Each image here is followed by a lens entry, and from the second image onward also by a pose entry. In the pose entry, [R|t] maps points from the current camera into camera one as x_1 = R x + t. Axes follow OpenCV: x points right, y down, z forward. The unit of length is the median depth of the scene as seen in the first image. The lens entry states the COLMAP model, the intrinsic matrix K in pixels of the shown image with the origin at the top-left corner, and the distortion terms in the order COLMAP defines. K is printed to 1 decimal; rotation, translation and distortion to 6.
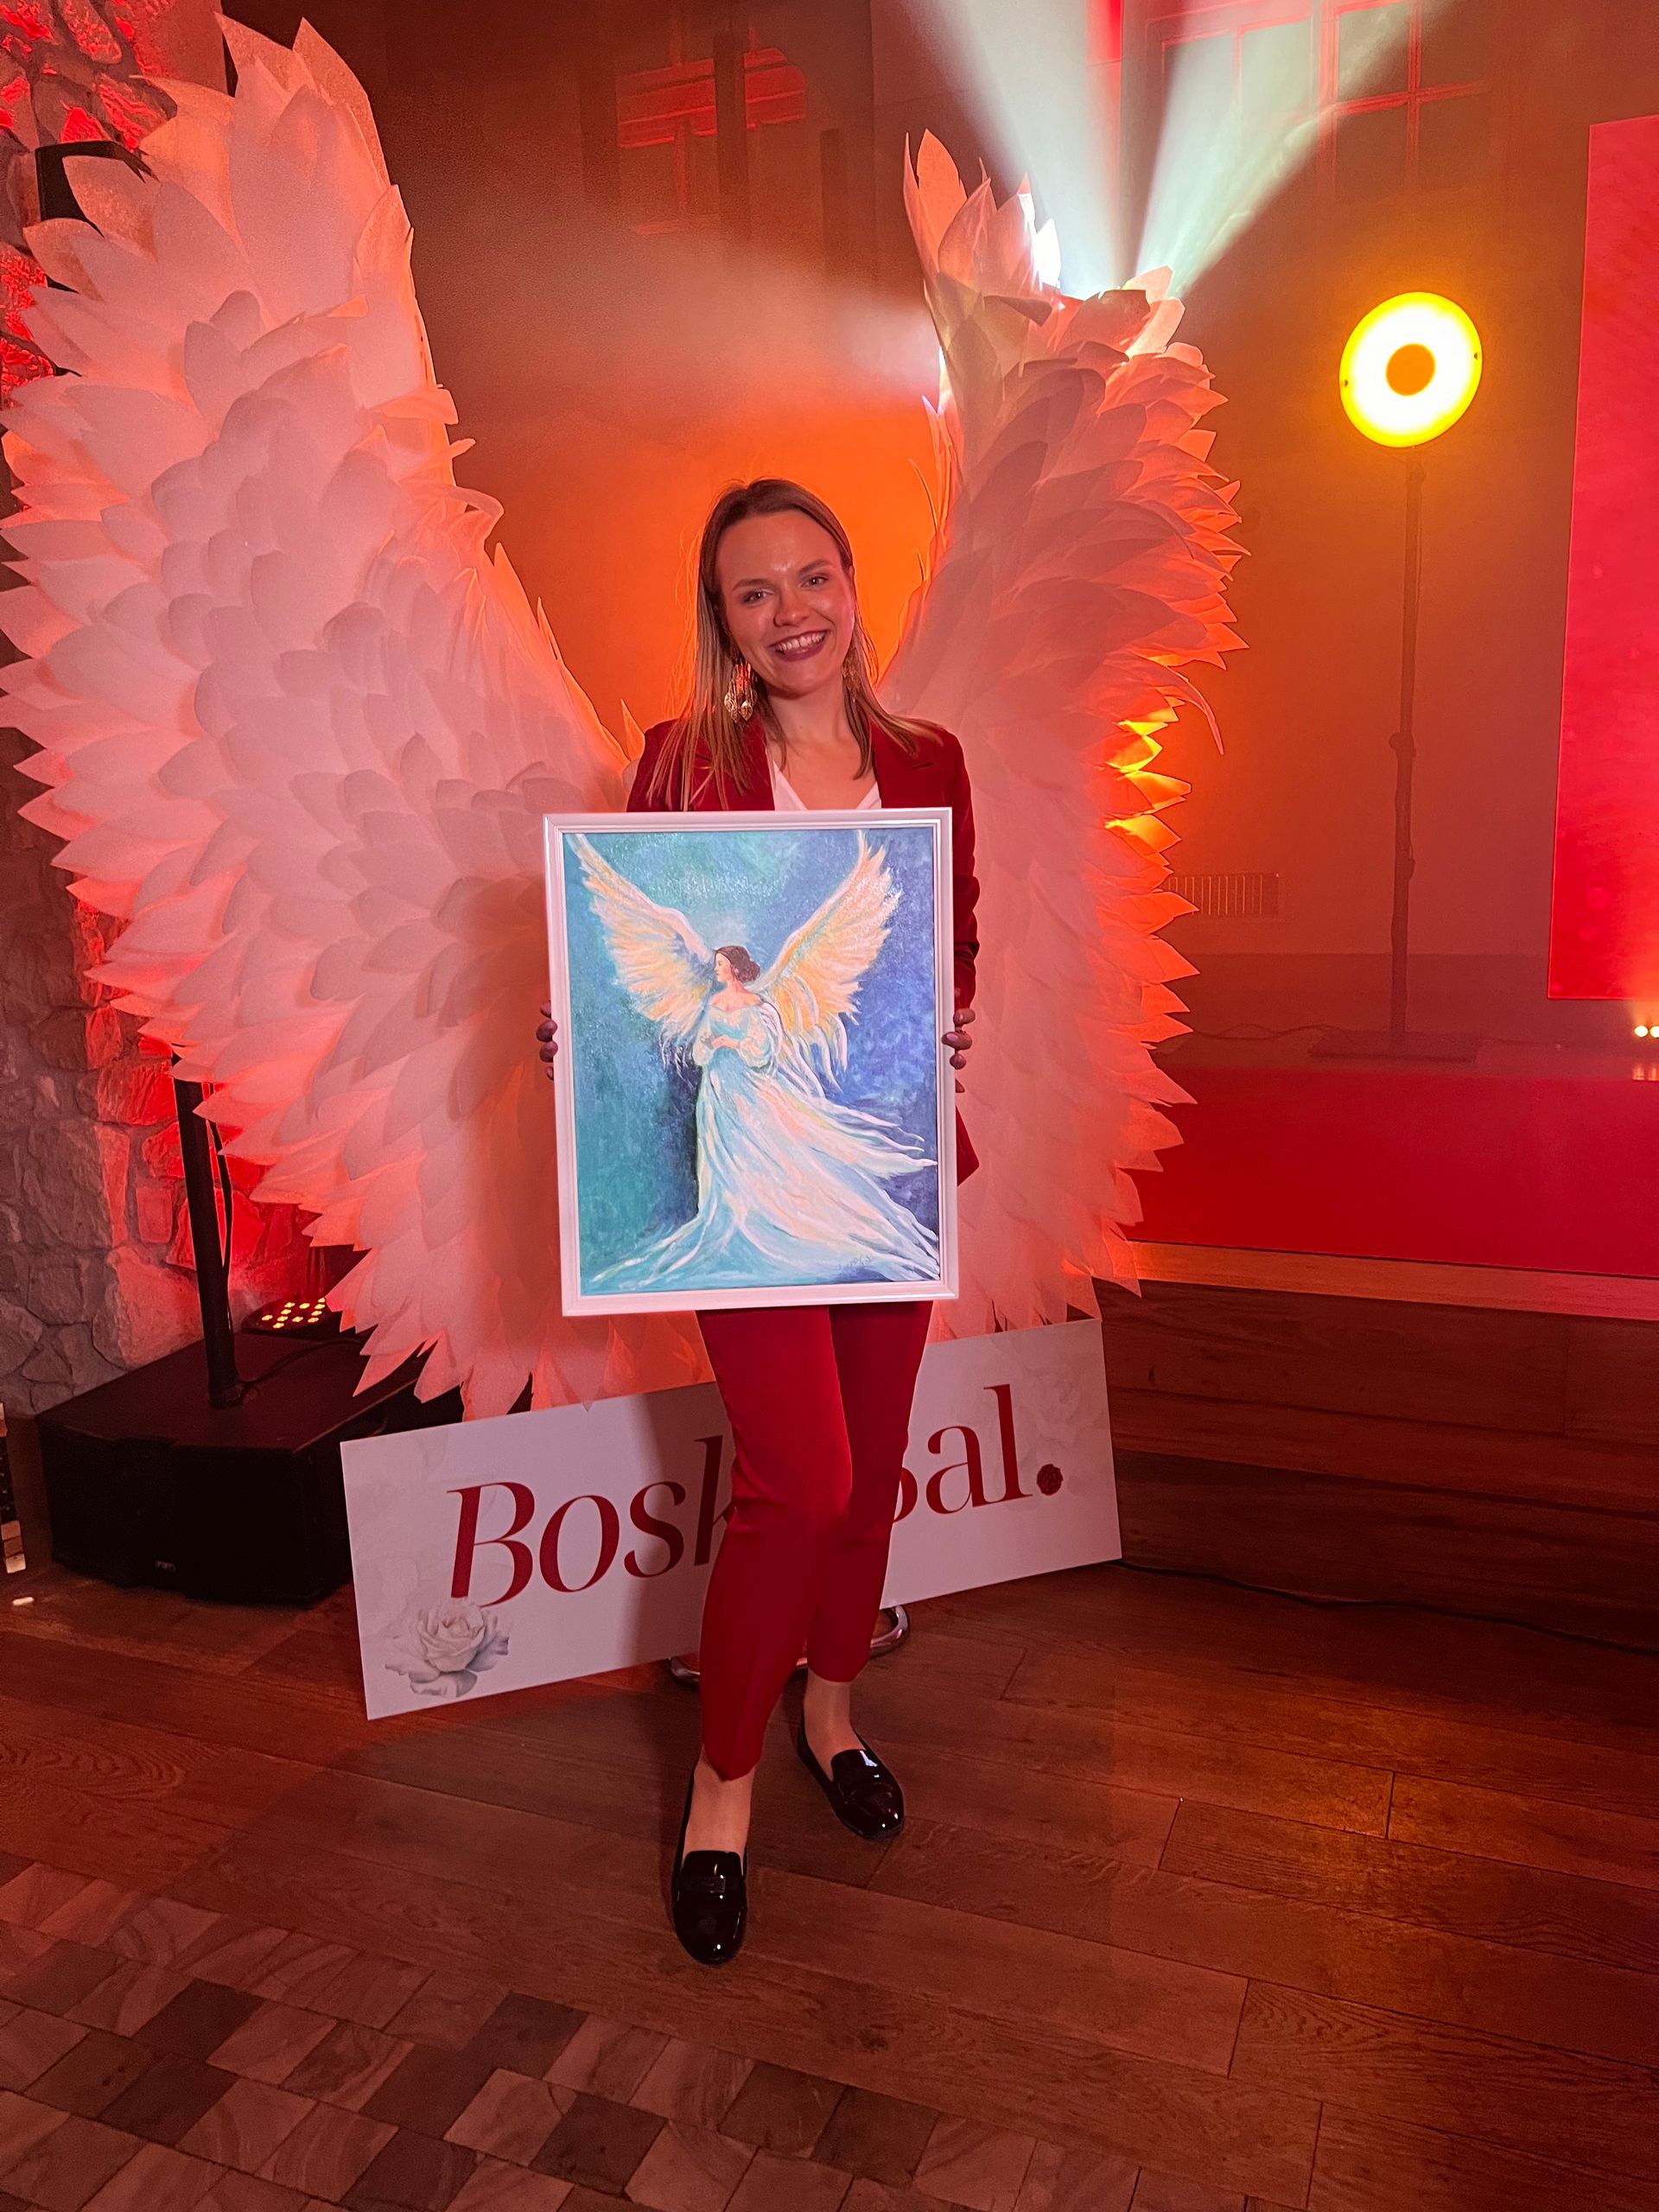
lens RADIAL K [[1679.3, 0, 830.3], [0, 1679.3, 1072.1], [0, 0, 1]] dist [-0.005273, -0.013304]
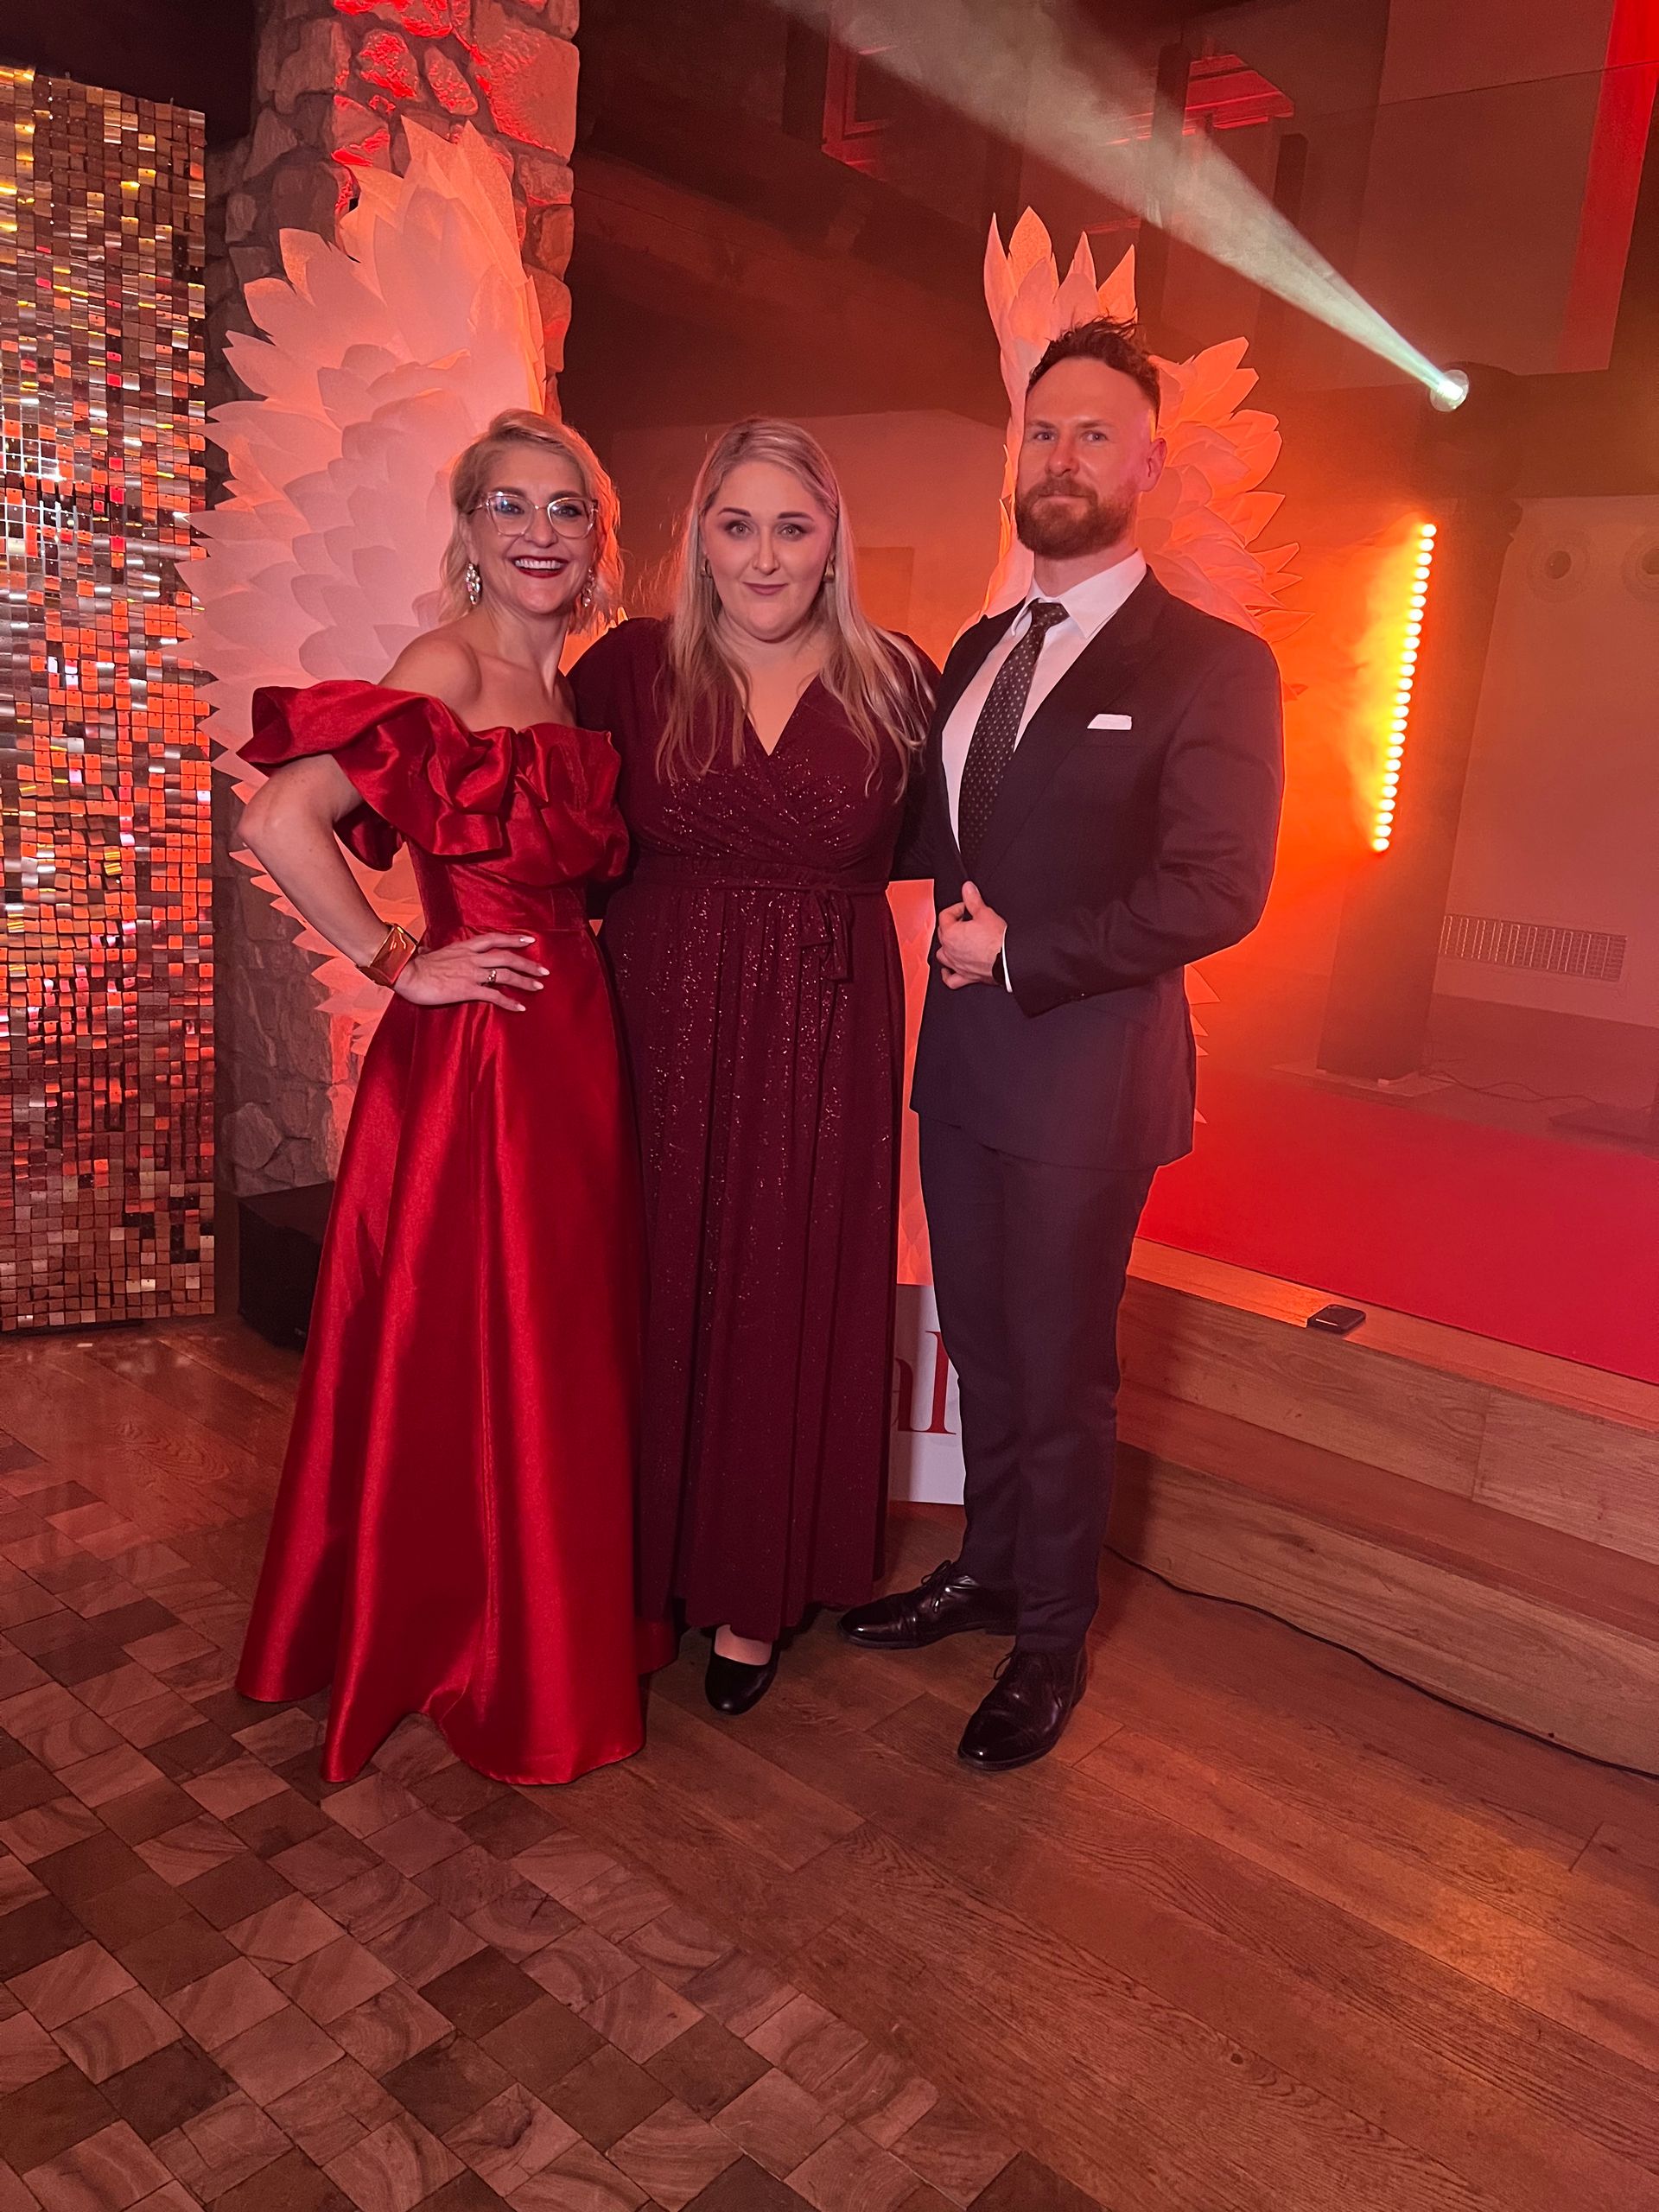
lens RADIAL K [[1668.2, 0, 829.5], [0, 1668.2, 1106.0], [0, 0, 1]] dist [-0.009101, -0.002873]
pose [[0.942786, 0.177178, -0.282424, 0.287486], [-0.167065, 0.984137, 0.059699, -0.015172], [0.288521, -0.009100, 0.957430, -0.083599]]
